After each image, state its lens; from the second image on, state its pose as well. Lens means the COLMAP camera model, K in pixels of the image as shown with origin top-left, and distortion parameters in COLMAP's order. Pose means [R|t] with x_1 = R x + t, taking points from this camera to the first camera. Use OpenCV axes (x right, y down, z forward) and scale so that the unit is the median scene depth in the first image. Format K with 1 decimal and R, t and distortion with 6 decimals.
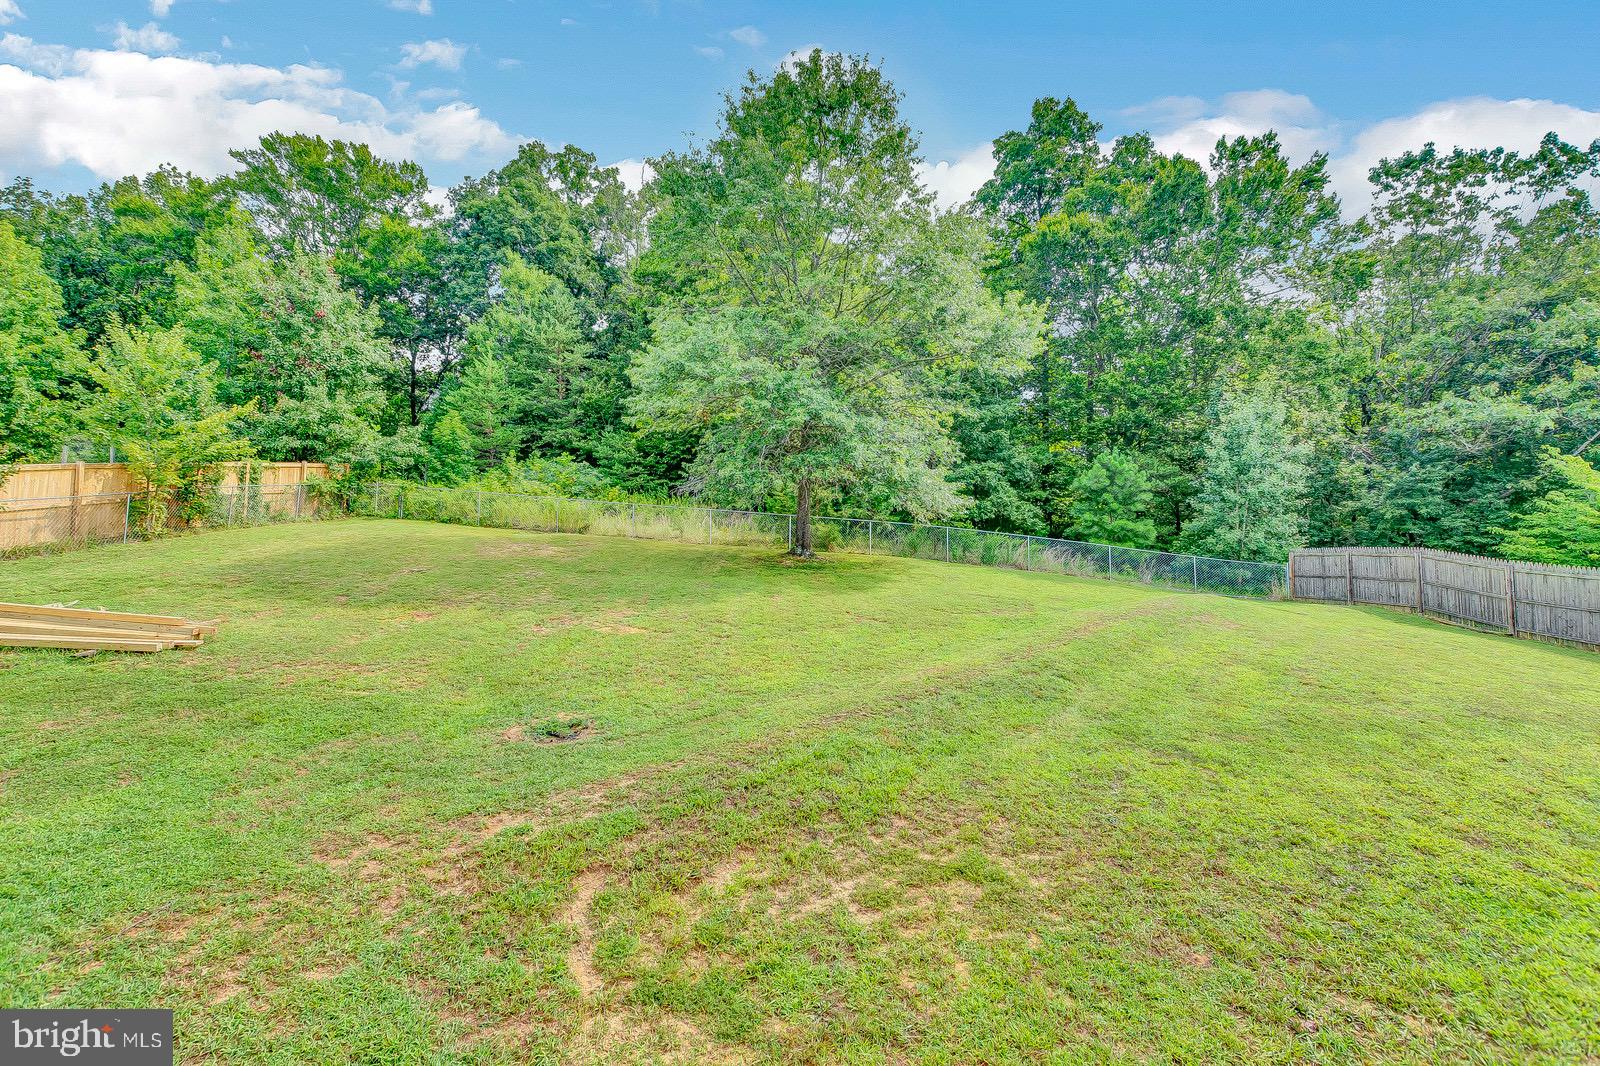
lens RADIAL K [[703.5, 0, 802.4], [0, 703.5, 541.0], [0, 0, 1]] dist [0.006261, -0.002598]
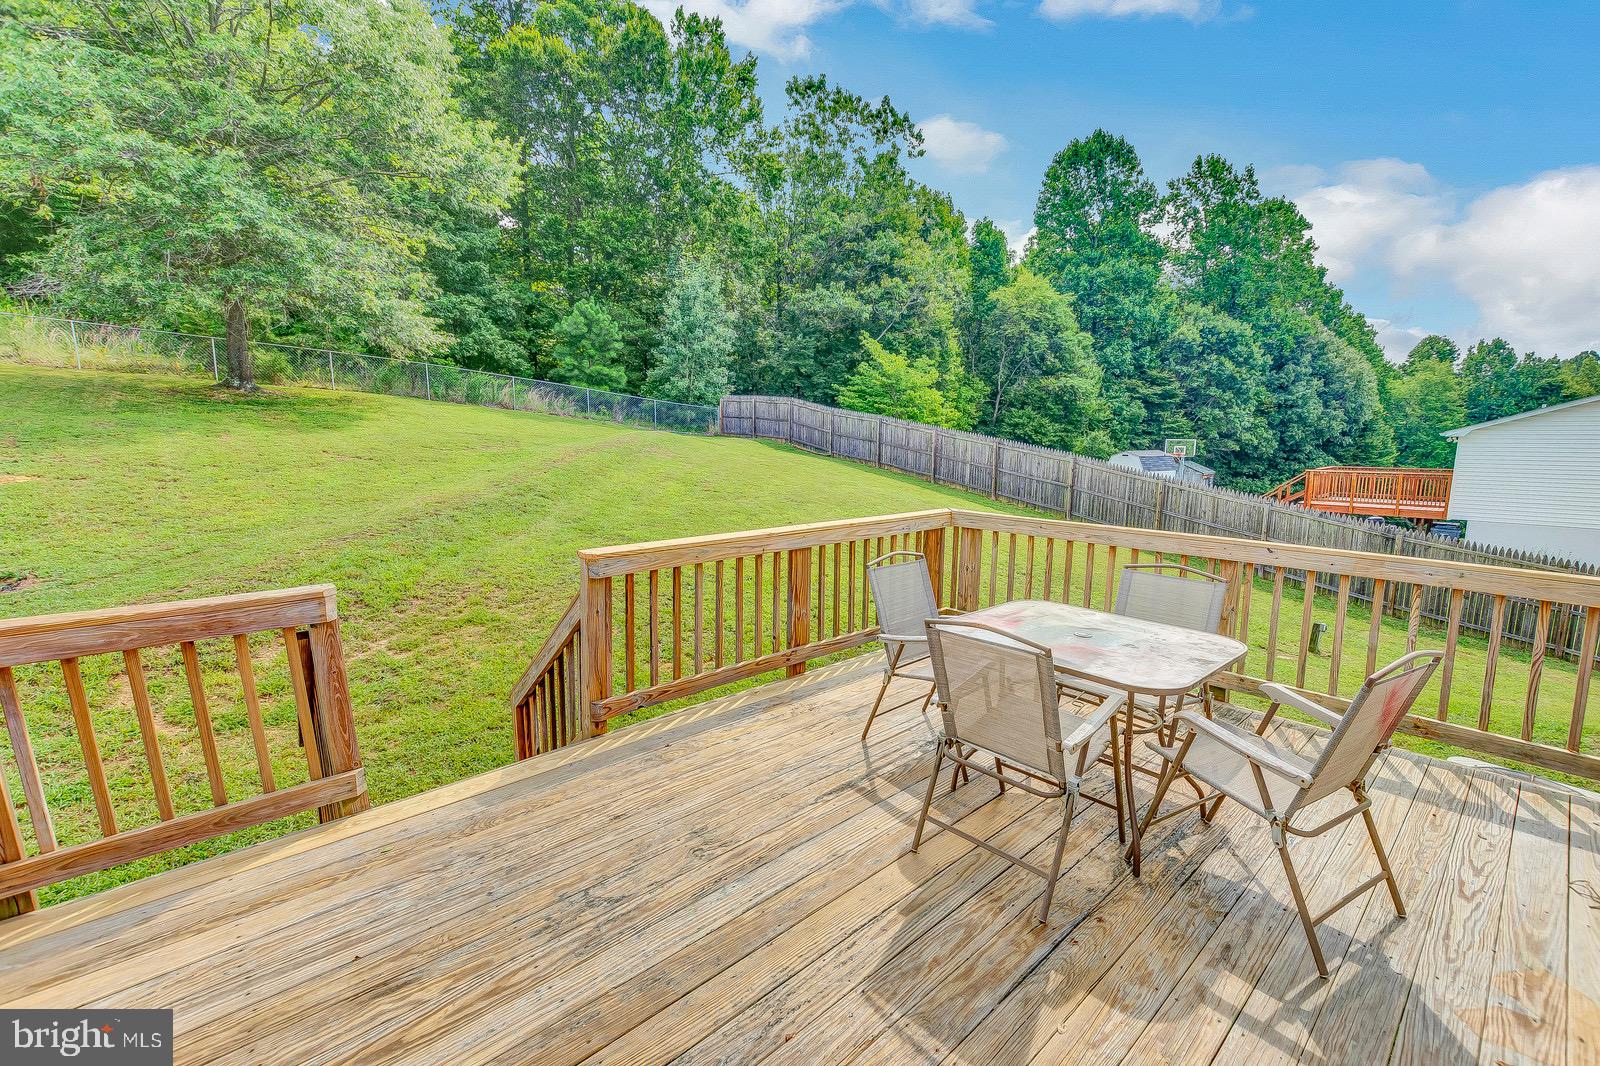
lens RADIAL K [[703.5, 0, 808.8], [0, 703.5, 534.2], [0, 0, 1]] dist [0.006261, -0.002598]
pose [[0.766390, -0.099474, 0.634626, -0.030914], [-0.040151, 0.978588, 0.201875, -0.006692], [-0.641119, -0.180196, 0.745987, -0.108568]]
